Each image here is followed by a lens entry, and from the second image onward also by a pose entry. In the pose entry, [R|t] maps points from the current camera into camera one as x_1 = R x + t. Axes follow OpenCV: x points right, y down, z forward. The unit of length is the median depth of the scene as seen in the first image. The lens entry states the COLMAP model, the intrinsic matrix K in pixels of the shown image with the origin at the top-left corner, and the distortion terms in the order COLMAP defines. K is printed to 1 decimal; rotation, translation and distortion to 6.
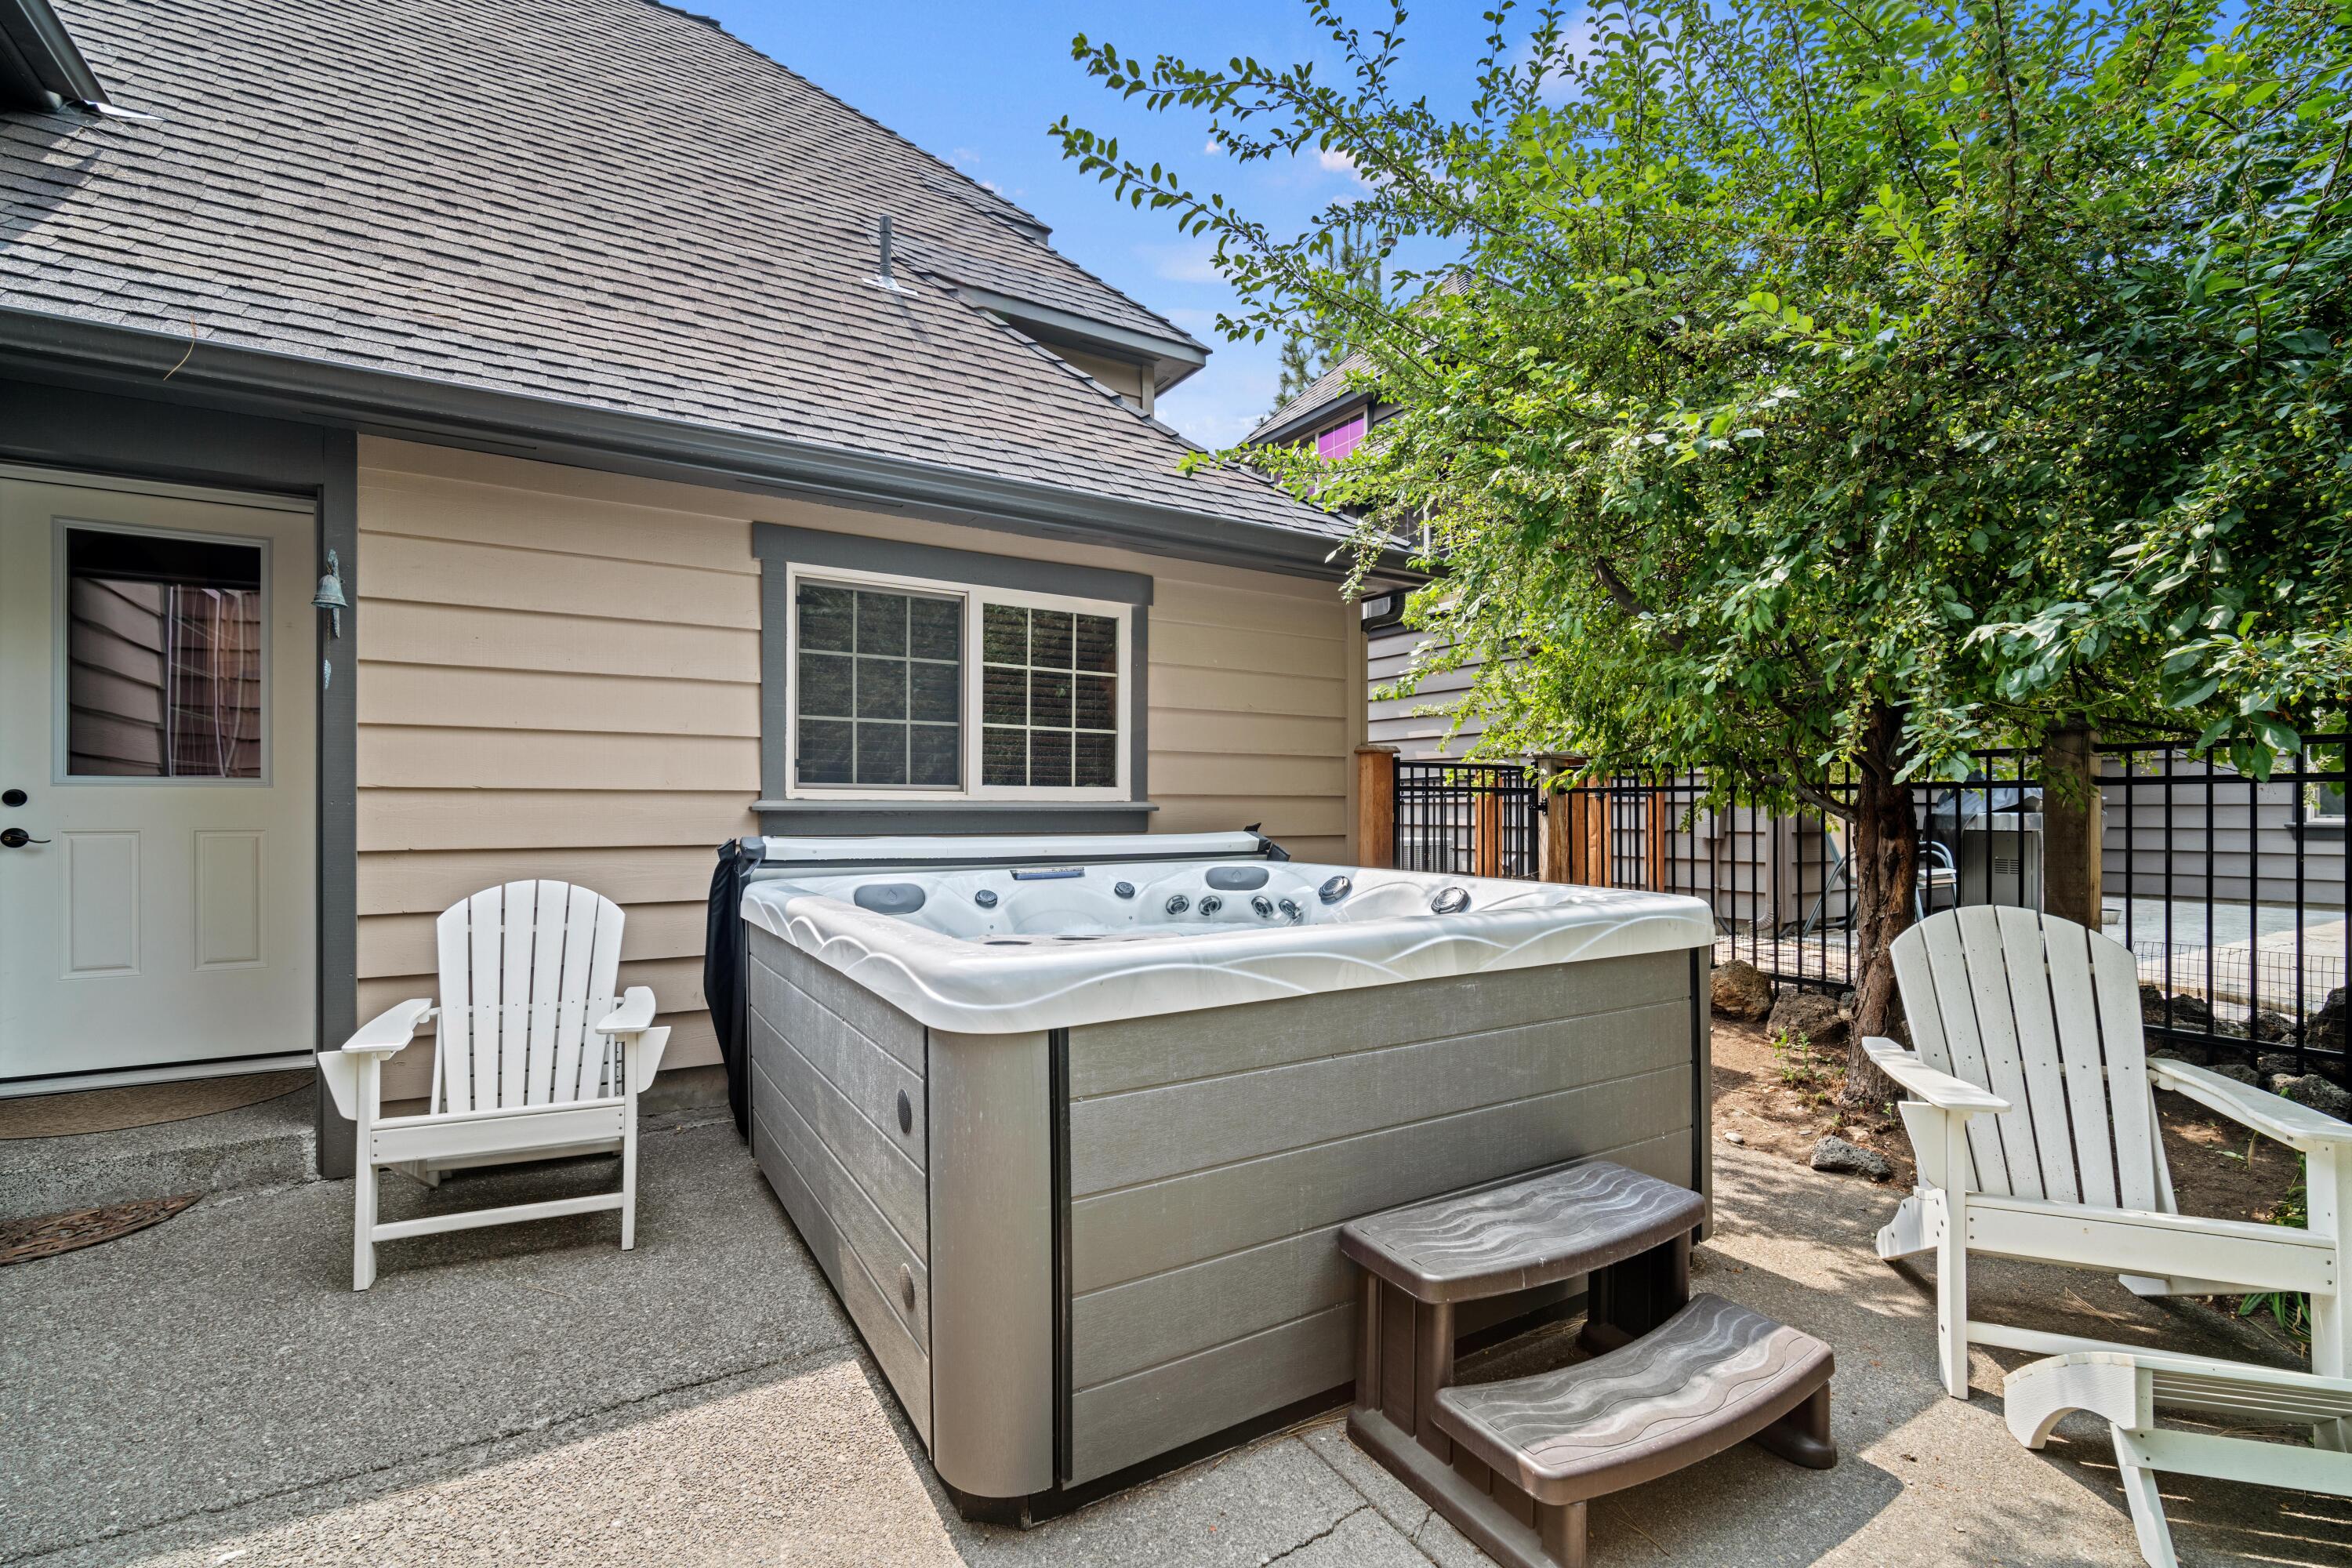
lens RADIAL K [[1047.0, 0, 1180.0], [0, 1047.0, 818.3], [0, 0, 1]] dist [-0.008665, 0.000033]
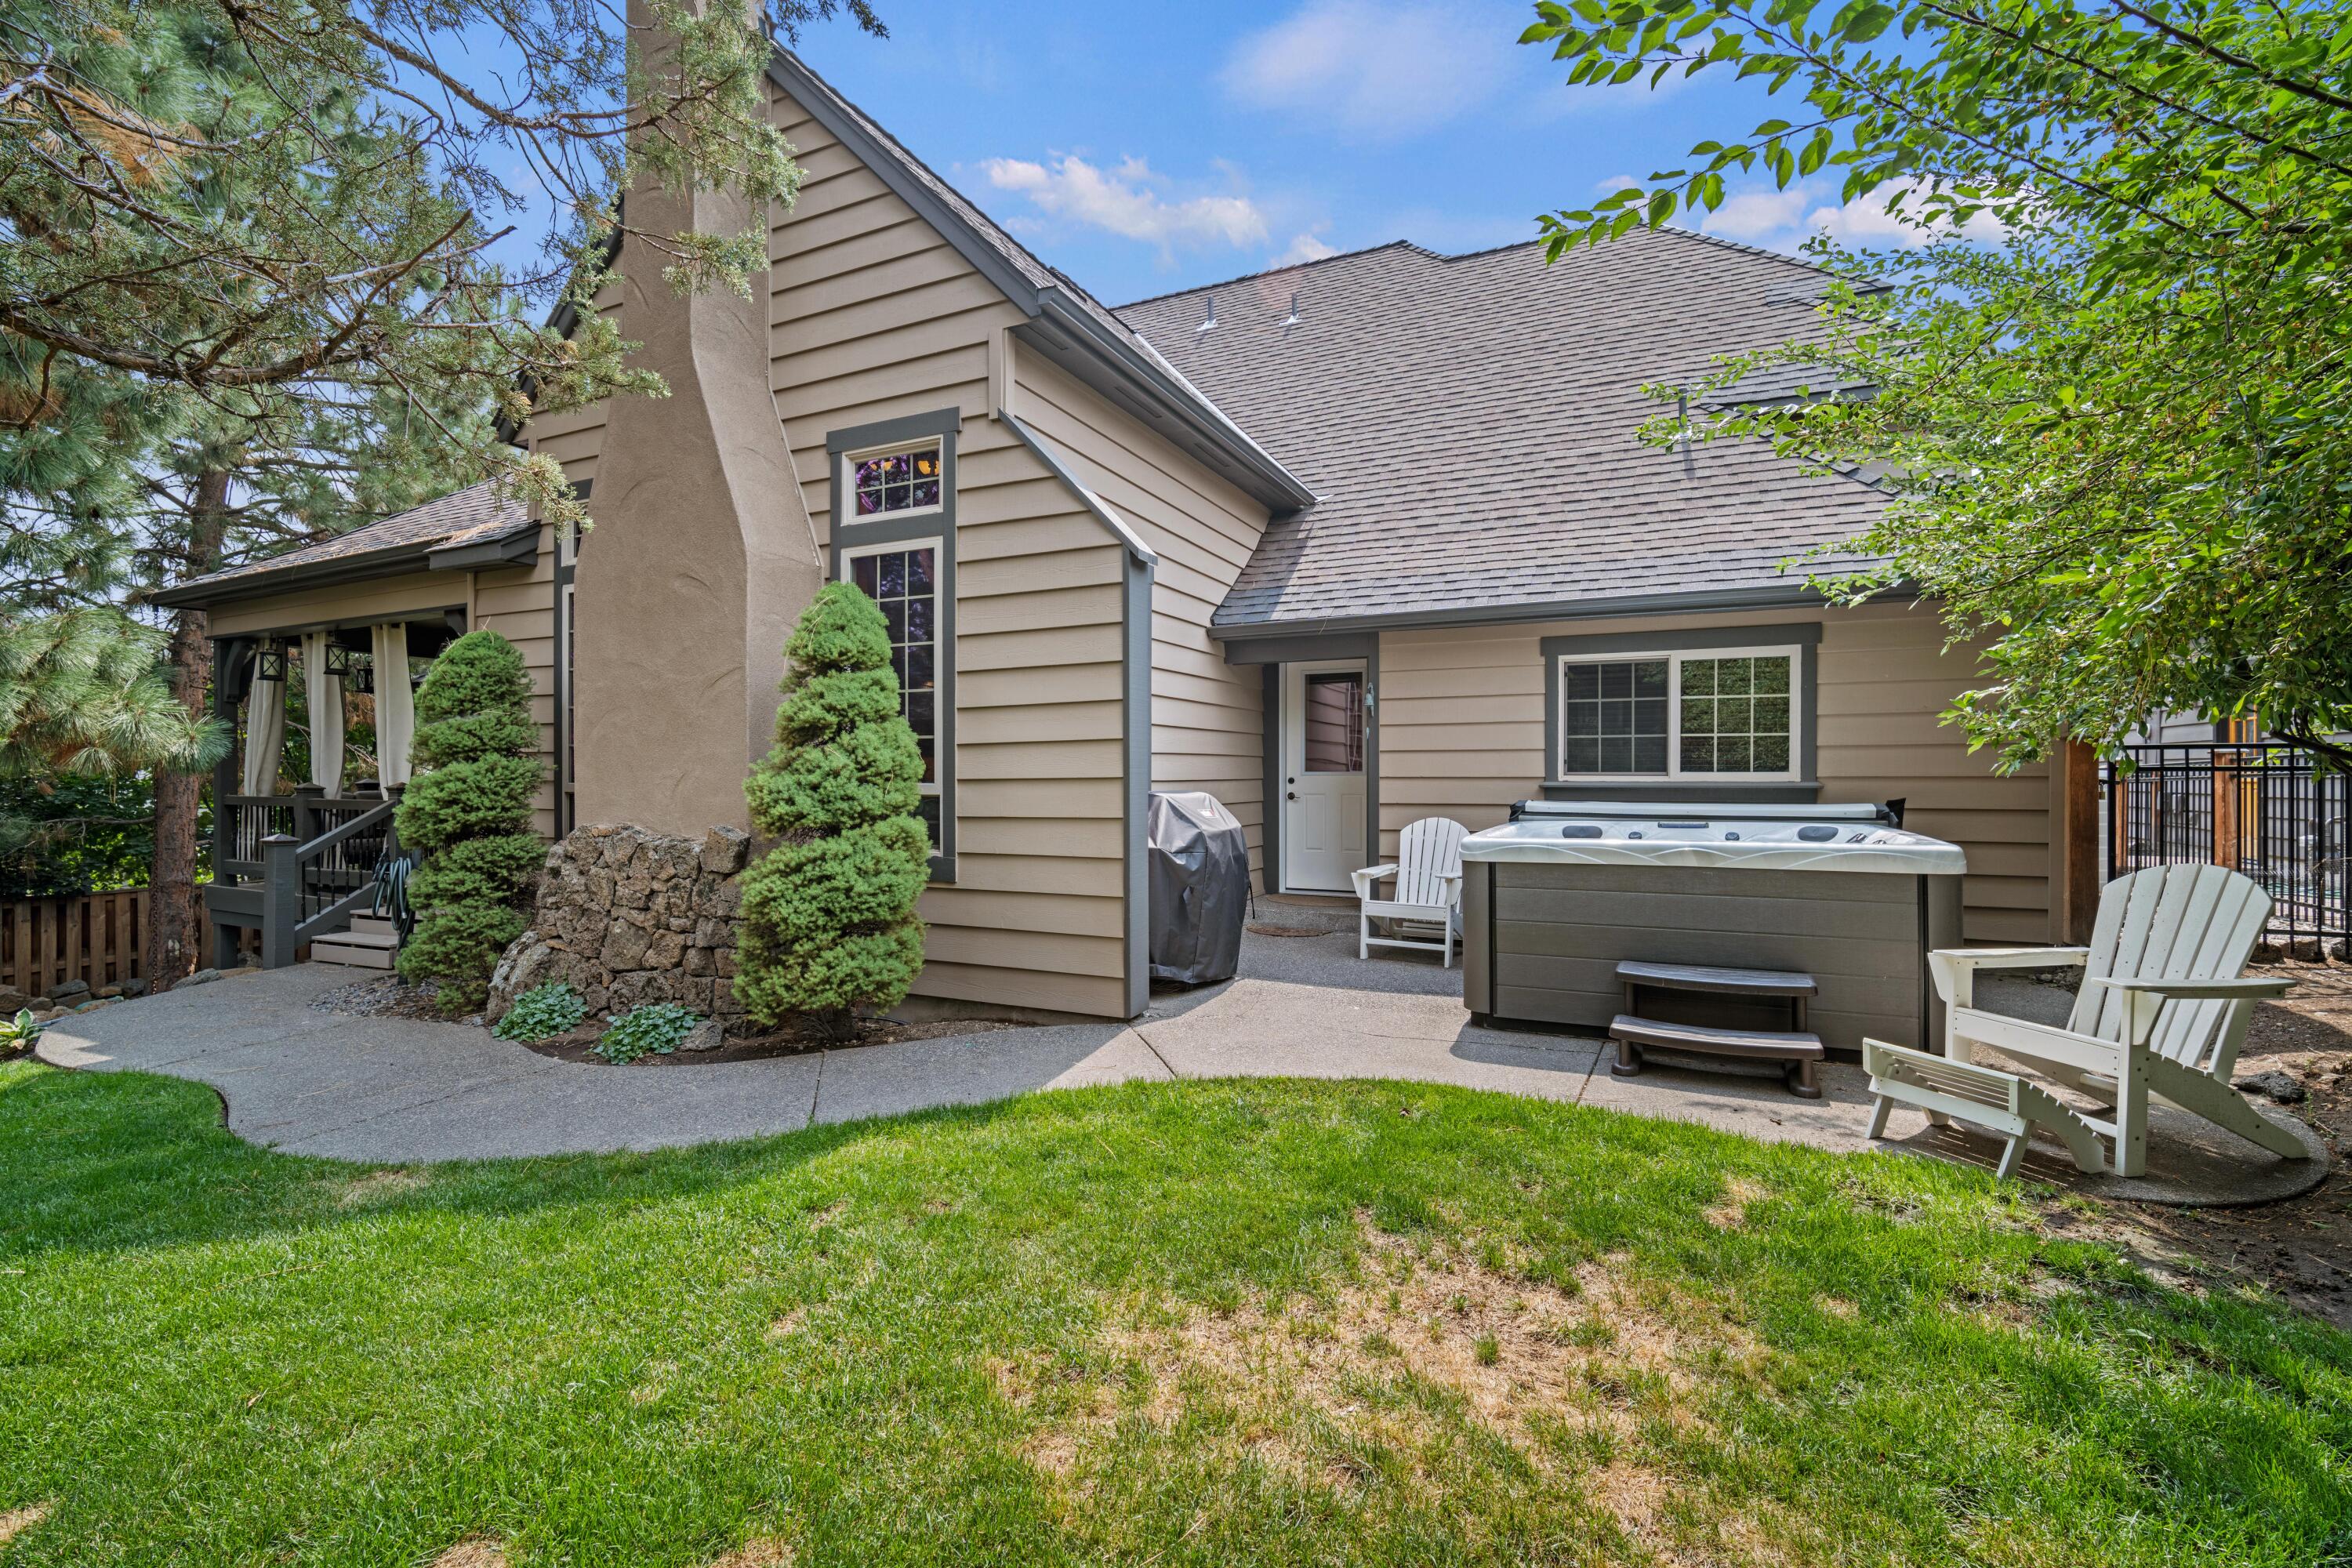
lens RADIAL K [[1036.5, 0, 1167.6], [0, 1036.5, 788.1], [0, 0, 1]] dist [-0.014007, 0.006815]
pose [[0.545411, 0.005974, -0.838147, 0.804043], [-0.004181, 0.999982, 0.004406, -0.011272], [0.838158, 0.001102, 0.545426, -0.610365]]
